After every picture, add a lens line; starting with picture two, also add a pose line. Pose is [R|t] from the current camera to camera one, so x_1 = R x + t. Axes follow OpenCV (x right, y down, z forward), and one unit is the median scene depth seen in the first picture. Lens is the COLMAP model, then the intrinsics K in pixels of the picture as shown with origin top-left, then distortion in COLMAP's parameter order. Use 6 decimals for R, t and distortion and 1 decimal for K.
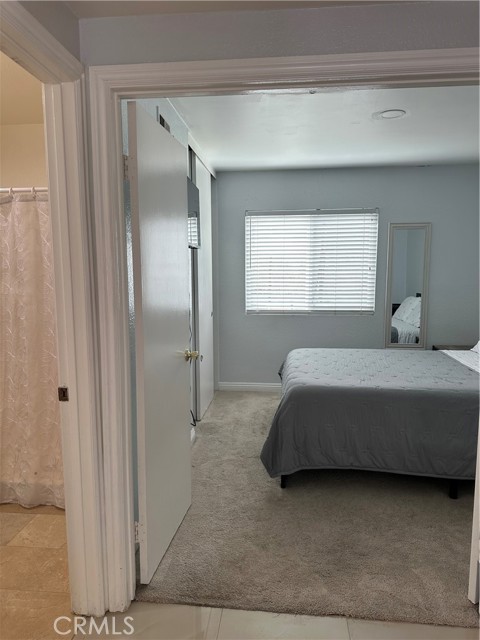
lens RADIAL K [[445.2, 0, 234.8], [0, 445.2, 323.6], [0, 0, 1]] dist [0.090229, -0.130206]
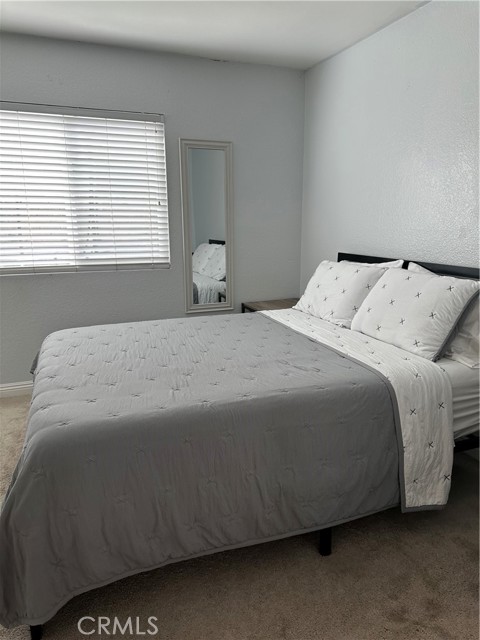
lens RADIAL K [[445.2, 0, 234.8], [0, 445.2, 323.6], [0, 0, 1]] dist [0.090229, -0.130206]
pose [[0.888486, -0.102617, 0.447284, 0.103992], [0.054790, 0.991427, 0.118621, -0.016065], [-0.455622, -0.080886, 0.886491, 0.454778]]
